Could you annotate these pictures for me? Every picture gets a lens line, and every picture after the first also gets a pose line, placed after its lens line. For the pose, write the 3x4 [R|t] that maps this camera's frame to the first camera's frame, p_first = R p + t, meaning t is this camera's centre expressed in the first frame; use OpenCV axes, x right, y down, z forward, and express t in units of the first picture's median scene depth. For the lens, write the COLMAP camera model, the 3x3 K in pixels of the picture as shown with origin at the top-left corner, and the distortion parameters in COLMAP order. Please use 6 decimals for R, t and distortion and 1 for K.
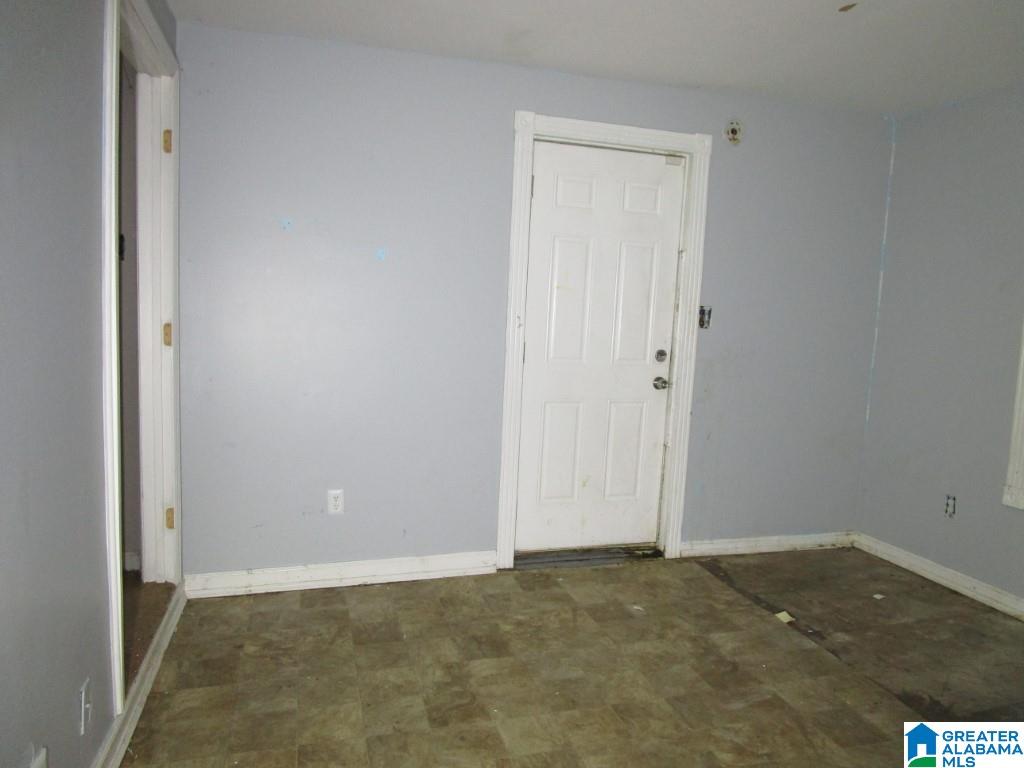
lens RADIAL K [[729.8, 0, 509.8], [0, 729.8, 379.6], [0, 0, 1]] dist [-0.034018, 0.019792]
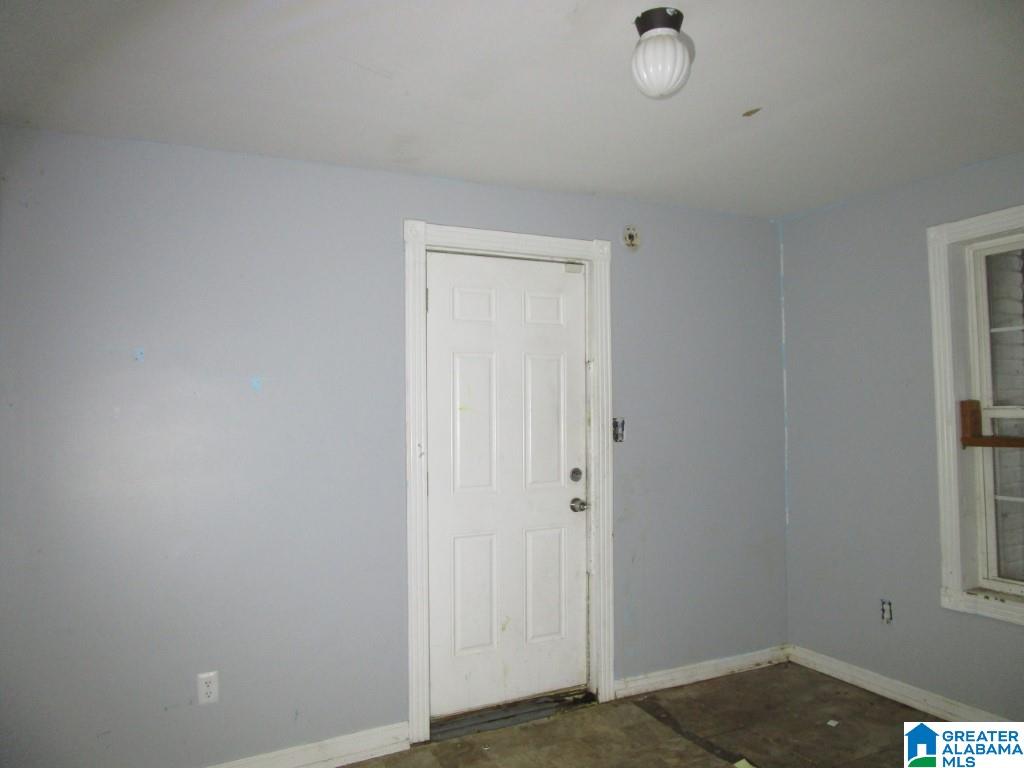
lens RADIAL K [[729.8, 0, 509.8], [0, 729.8, 379.6], [0, 0, 1]] dist [-0.034018, 0.019792]
pose [[0.984976, -0.051073, 0.164965, -0.020748], [0.073079, 0.988789, -0.130211, -0.038704], [-0.156466, 0.140310, 0.977666, 0.100114]]
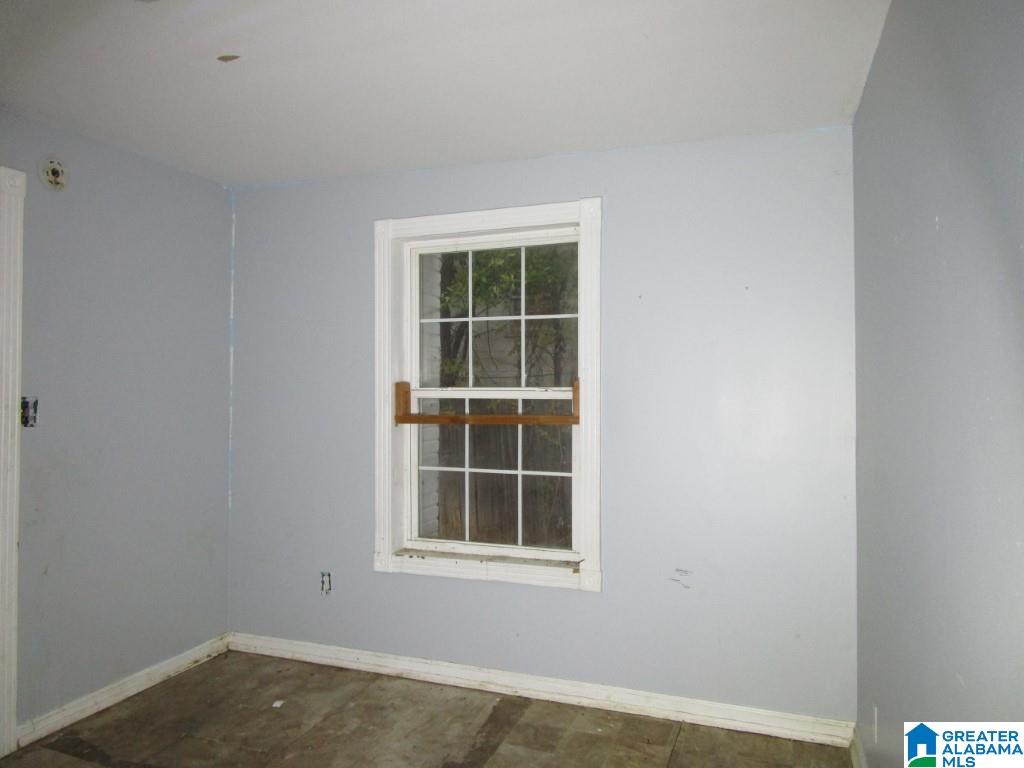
lens RADIAL K [[729.8, 0, 509.8], [0, 729.8, 379.6], [0, 0, 1]] dist [-0.034018, 0.019792]
pose [[0.598063, -0.039009, 0.800499, -0.028361], [0.104196, 0.994122, -0.029402, -0.046427], [-0.794647, 0.100993, 0.598612, 0.166743]]
